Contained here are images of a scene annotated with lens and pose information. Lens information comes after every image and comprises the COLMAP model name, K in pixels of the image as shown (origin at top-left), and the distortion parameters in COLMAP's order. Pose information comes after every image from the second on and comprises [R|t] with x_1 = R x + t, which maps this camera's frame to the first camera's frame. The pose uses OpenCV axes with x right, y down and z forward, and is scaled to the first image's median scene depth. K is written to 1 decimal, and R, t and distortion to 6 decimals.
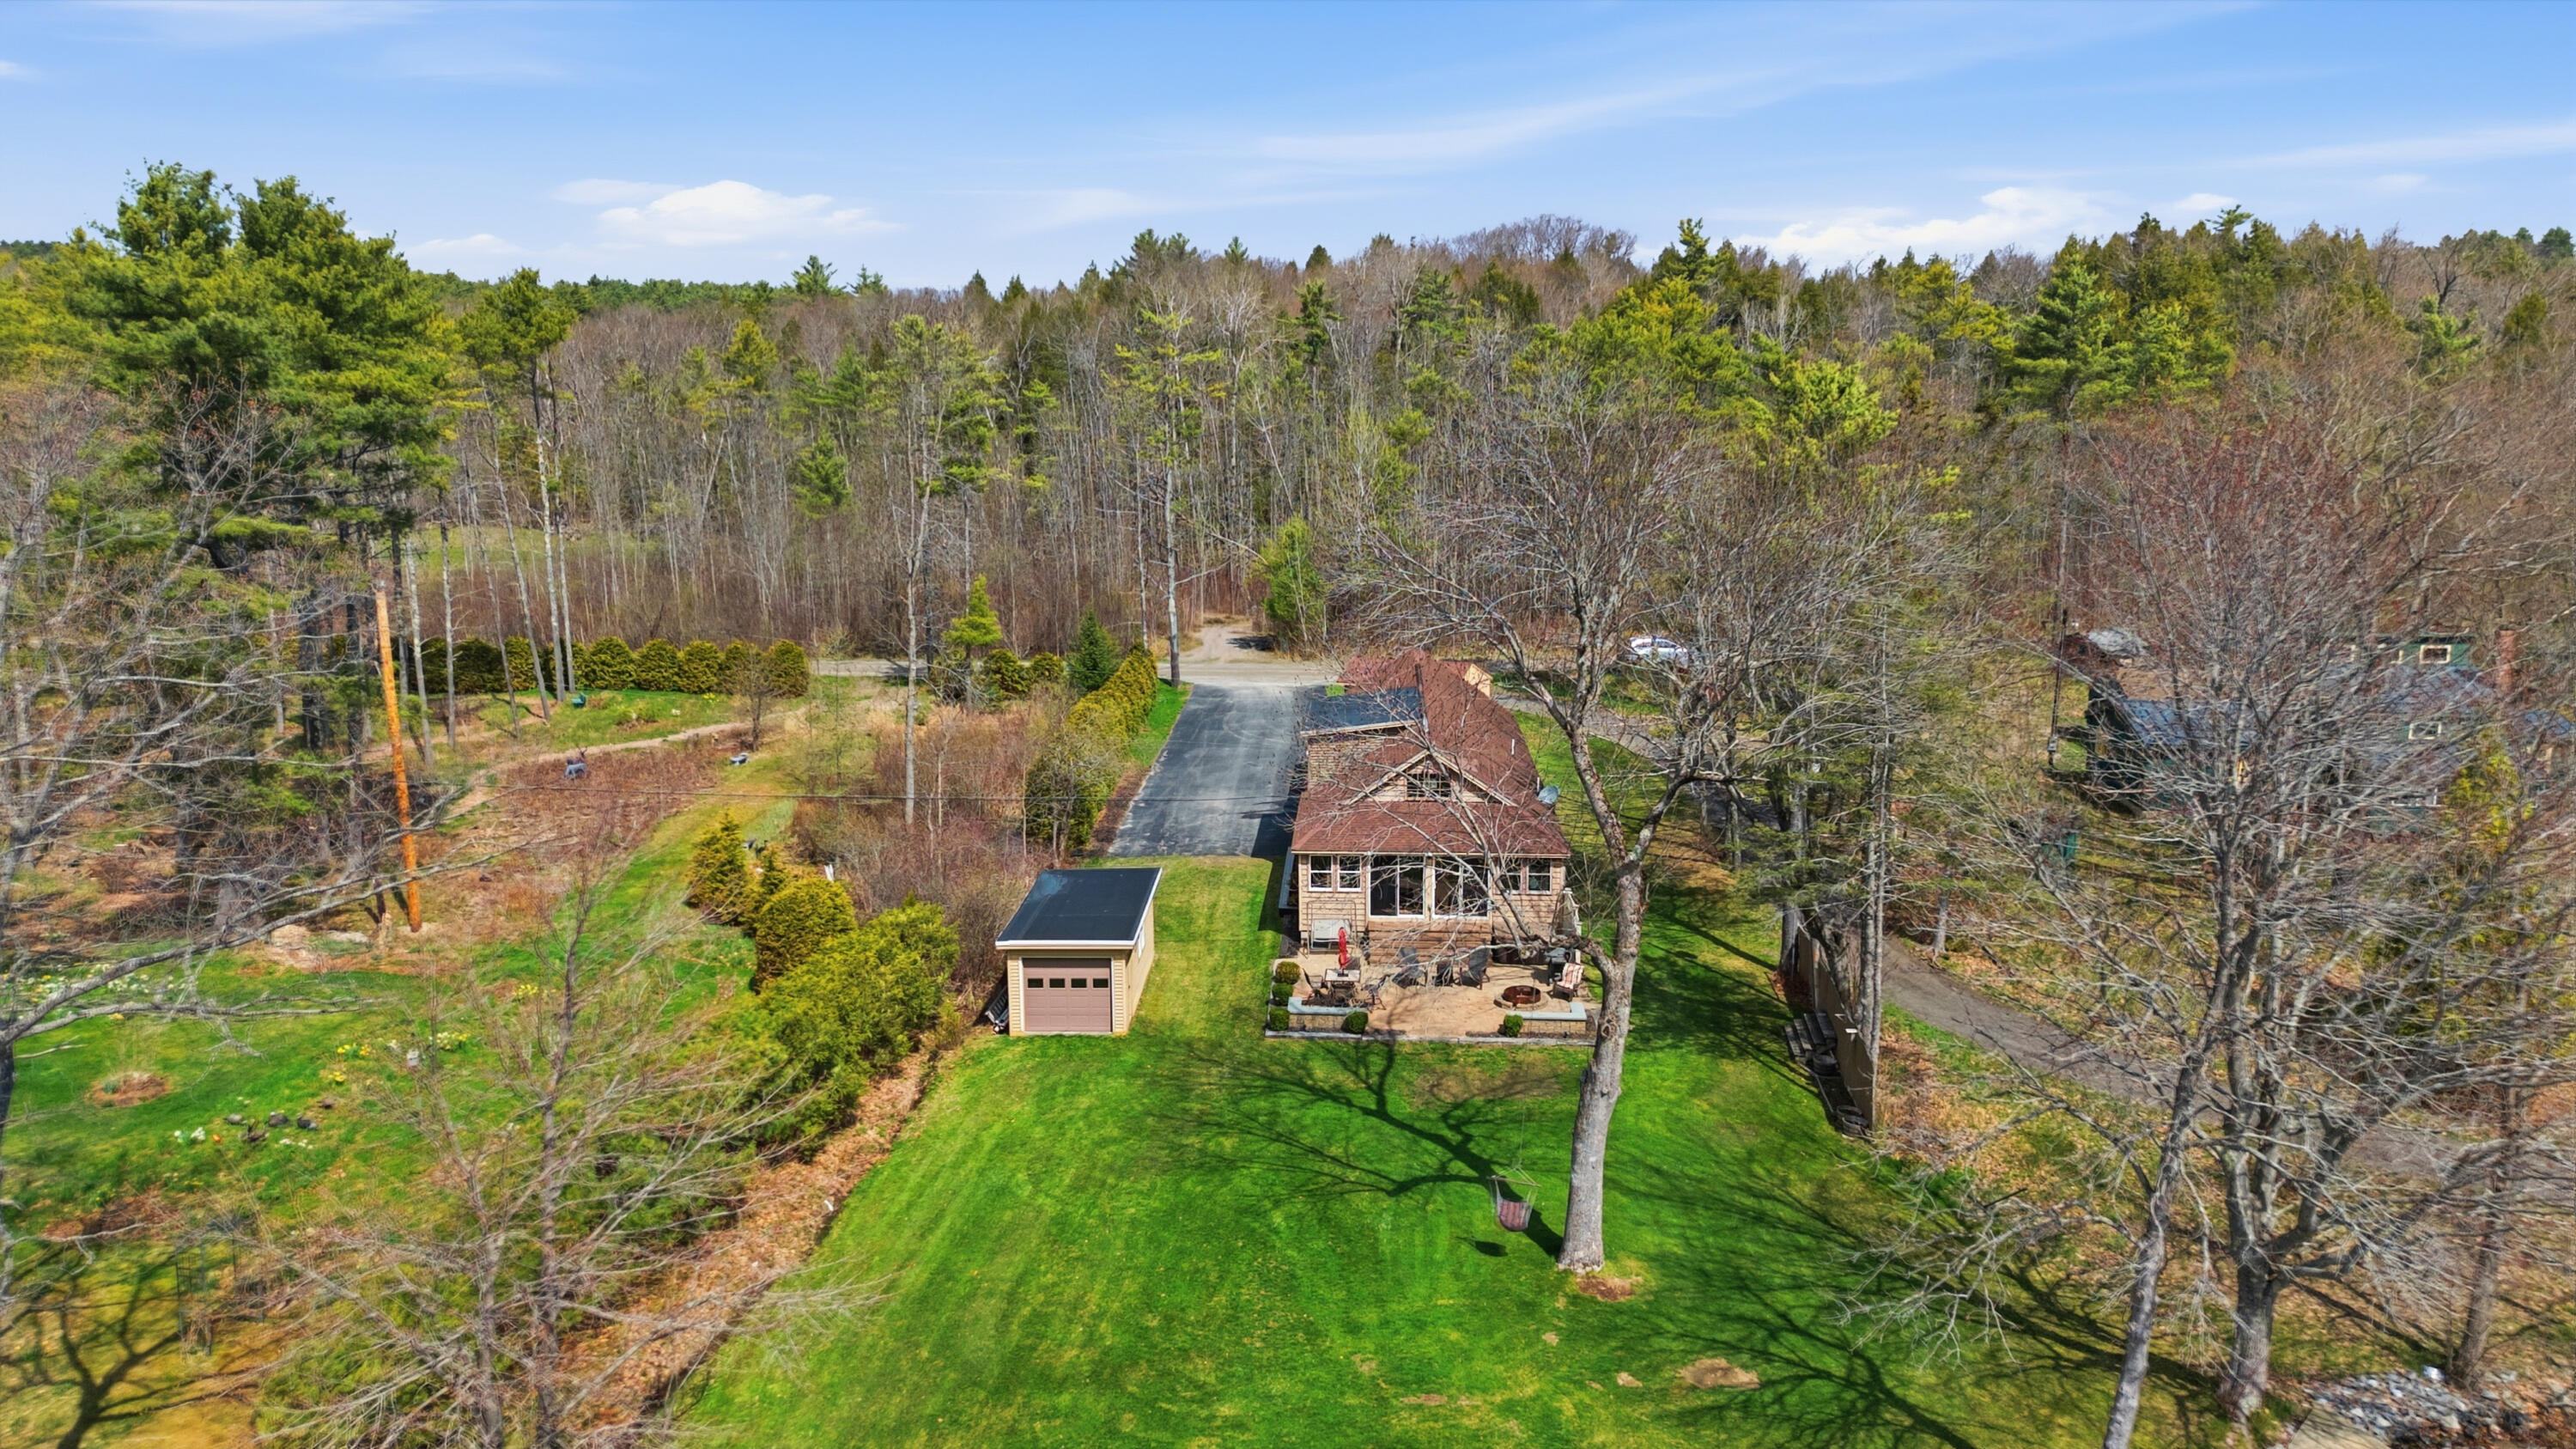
lens RADIAL K [[1896.3, 0, 1271.4], [0, 1896.3, 716.1], [0, 0, 1]] dist [0.072162, -0.064318]
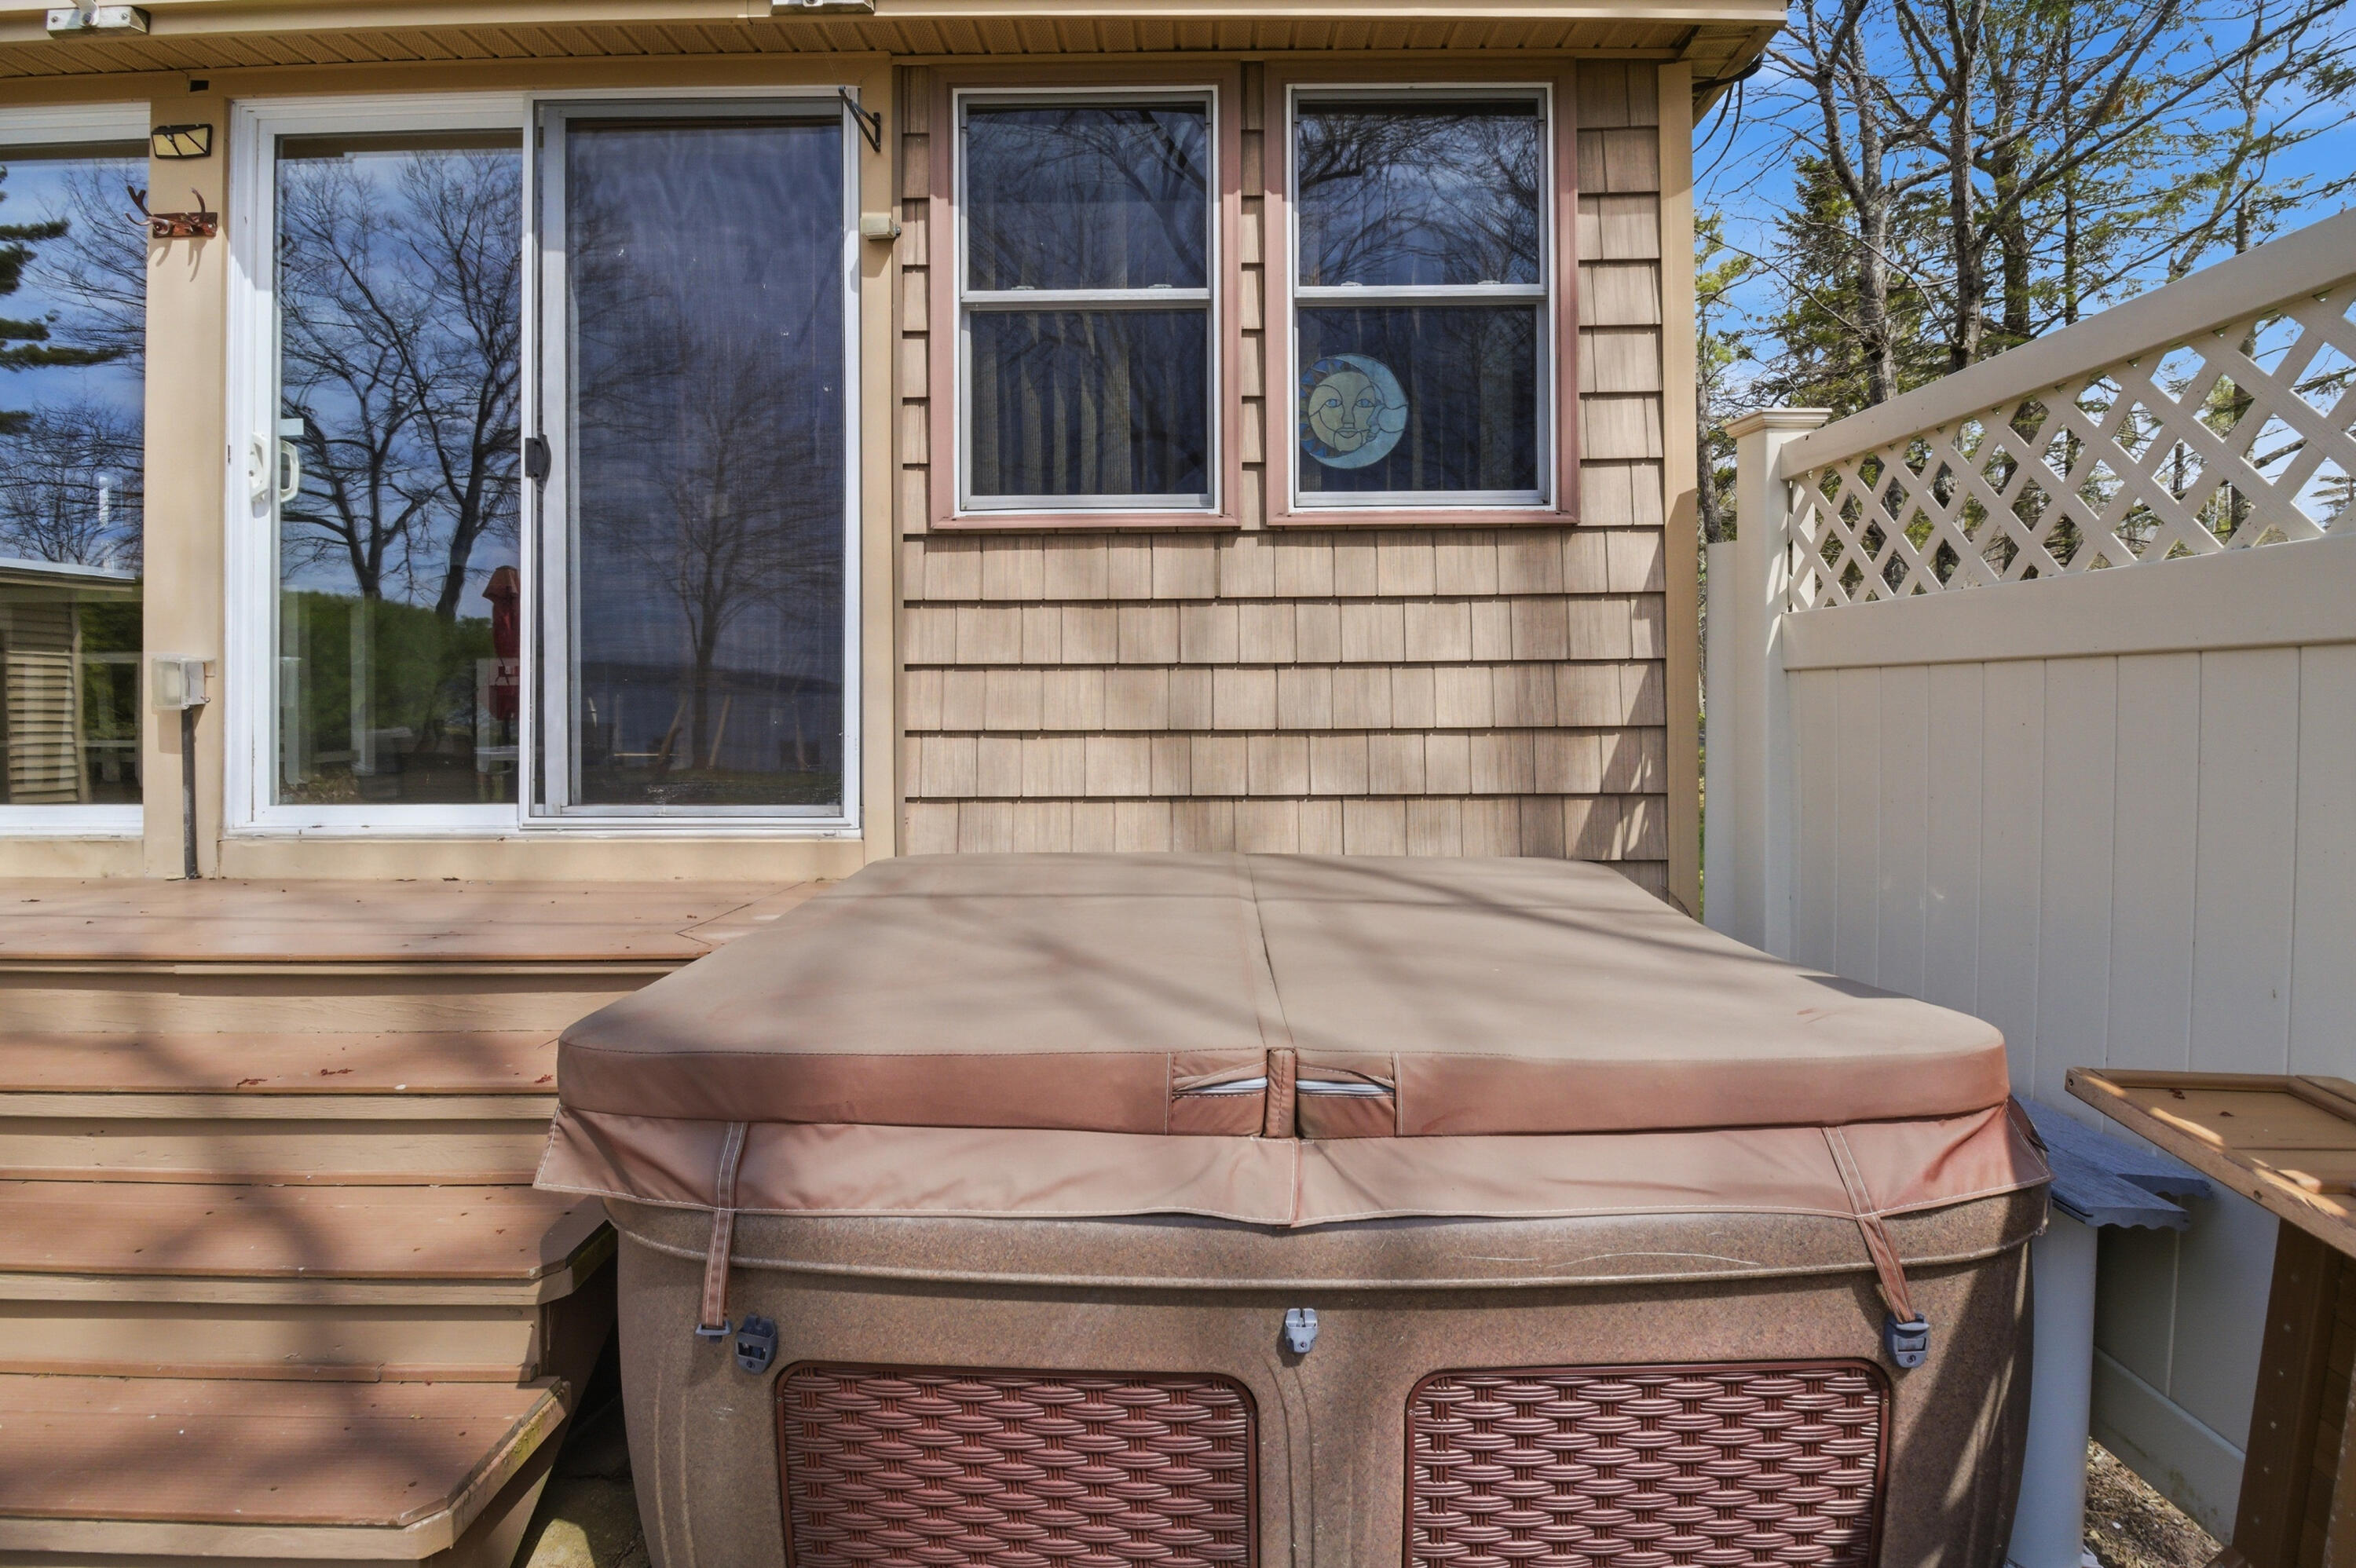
lens RADIAL K [[1178.0, 0, 1166.6], [0, 1178.0, 777.6], [0, 0, 1]] dist [-0.006545, -0.000306]
pose [[0.999111, 0.000291, 0.042167, 0.132704], [0.007097, 0.984551, -0.174955, 0.120012], [-0.041567, 0.175098, 0.983673, 0.993068]]
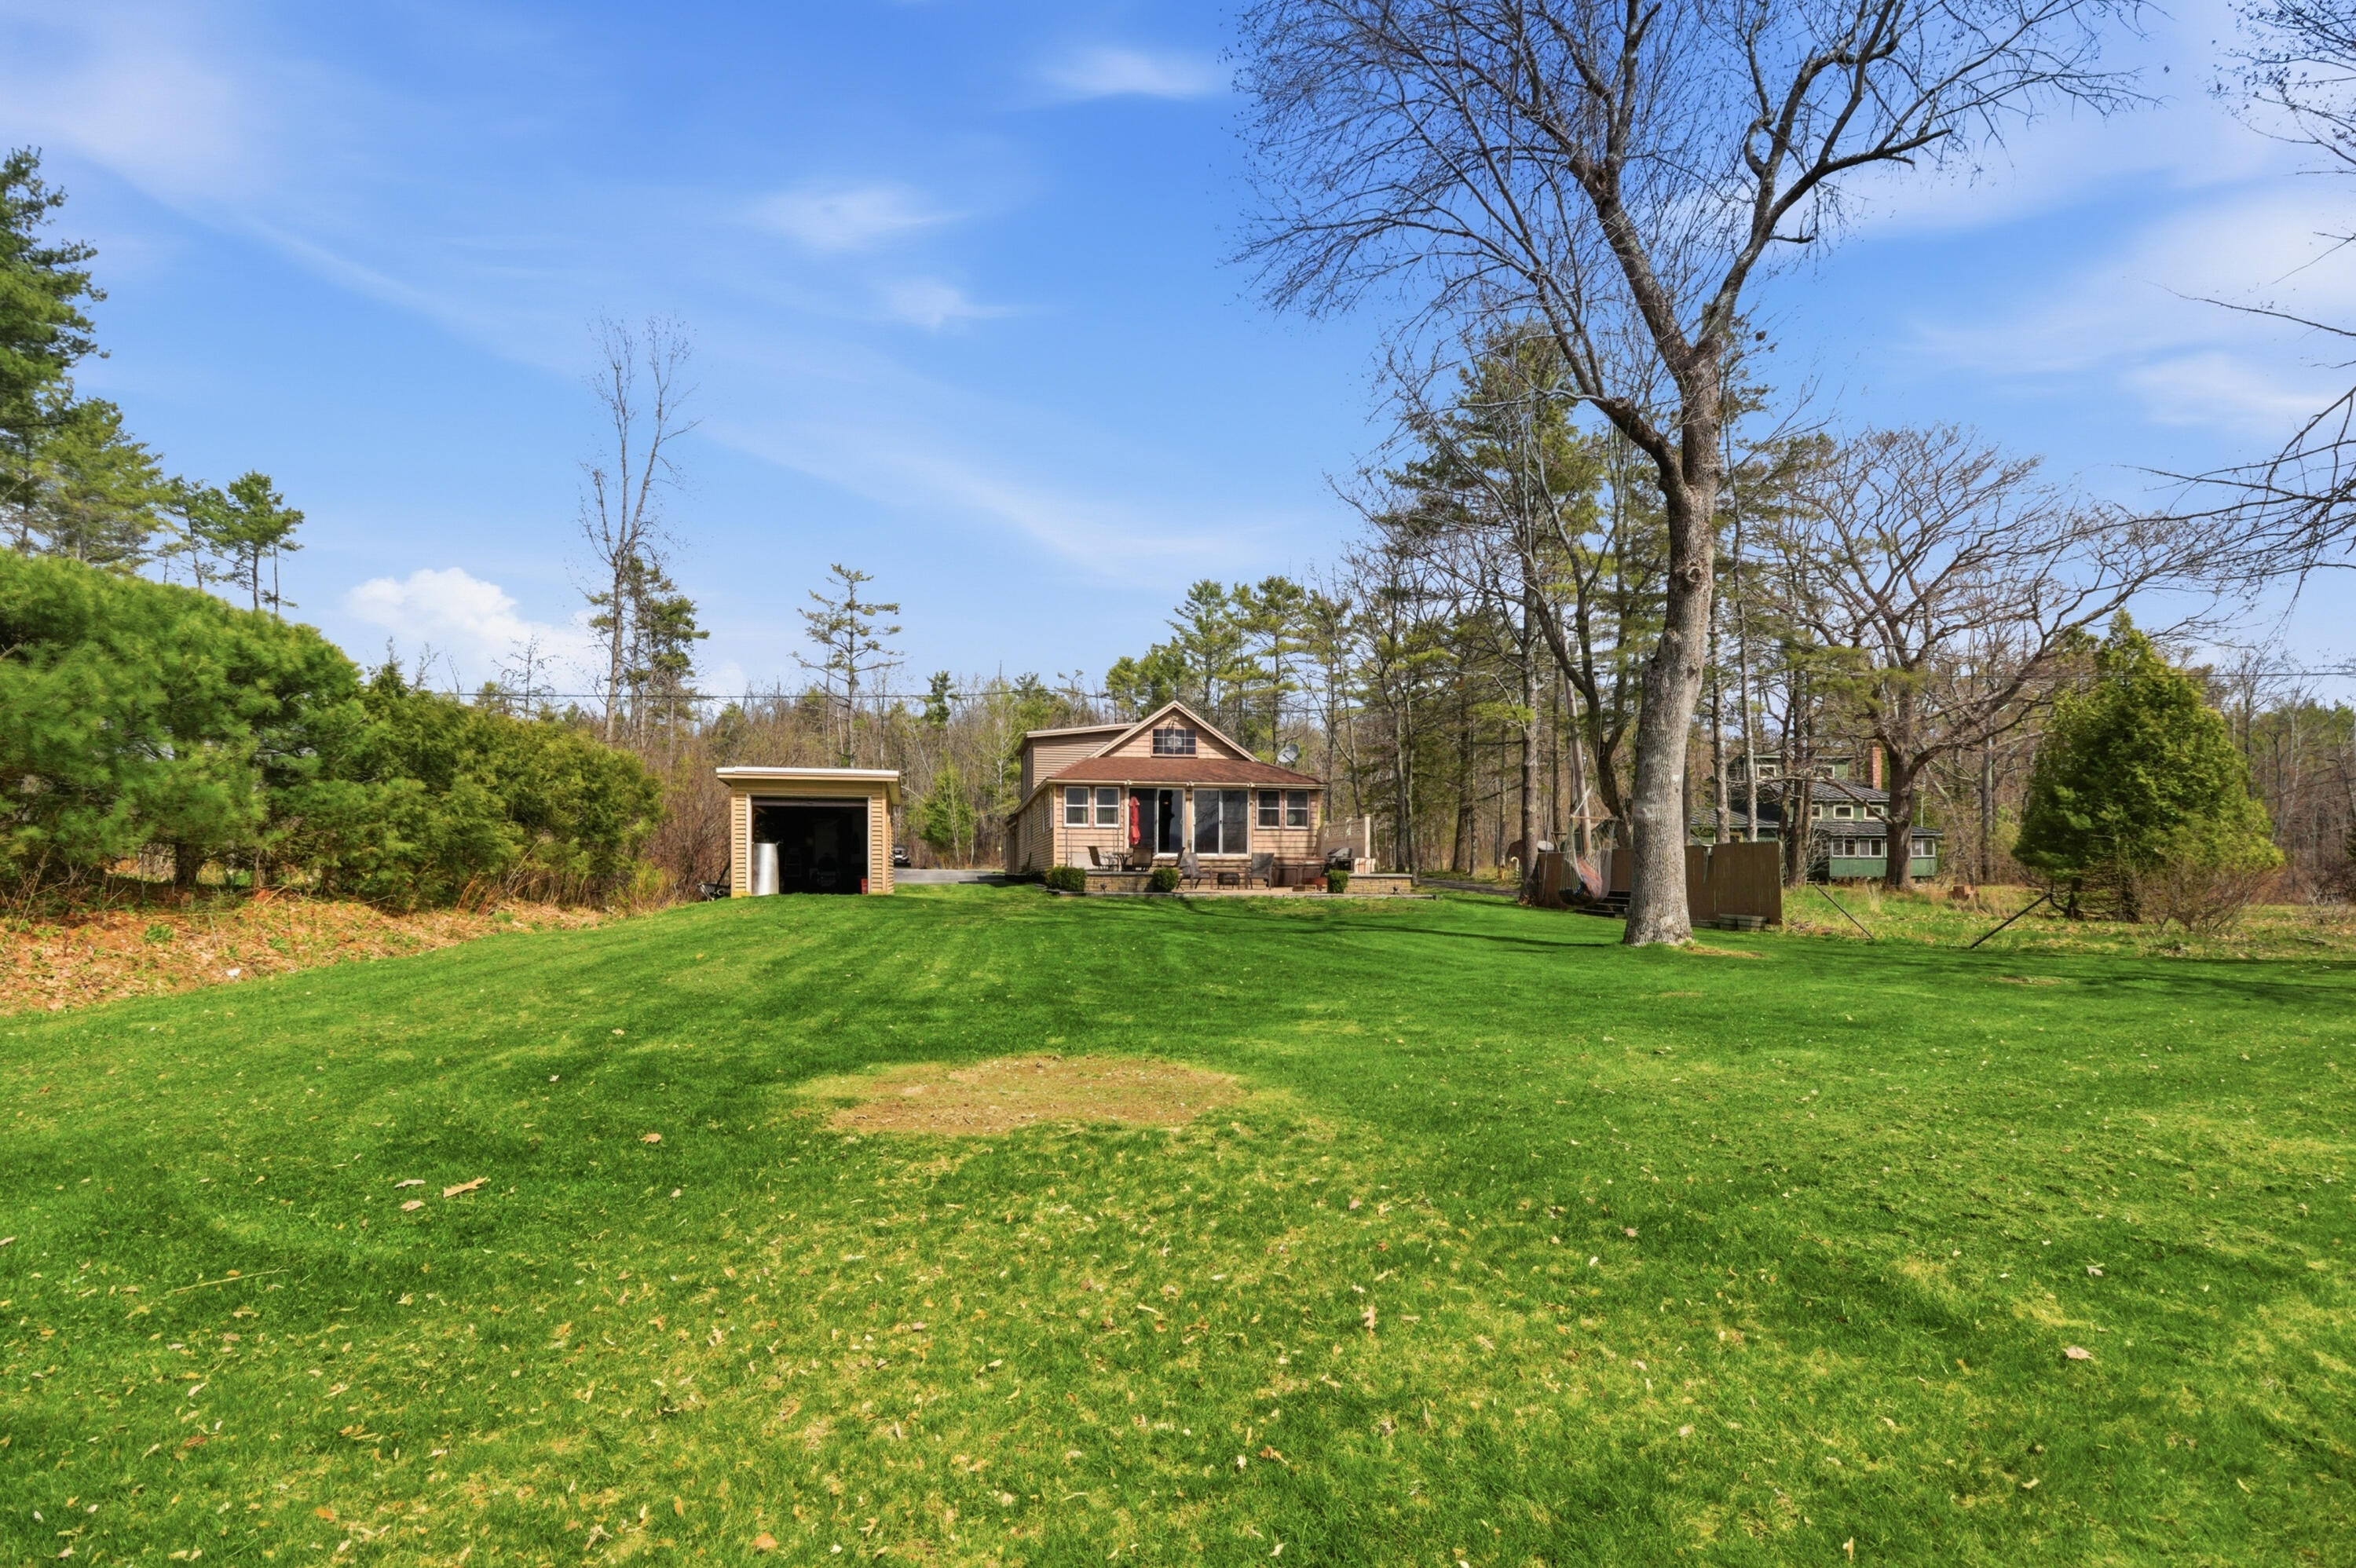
lens RADIAL K [[1178.0, 0, 1183.5], [0, 1178.0, 885.2], [0, 0, 1]] dist [-0.006545, -0.000306]
pose [[0.967401, 0.005567, 0.253189, -0.074393], [0.038252, 0.985076, -0.167815, 0.233320], [-0.250345, 0.172030, 0.952750, 0.457017]]
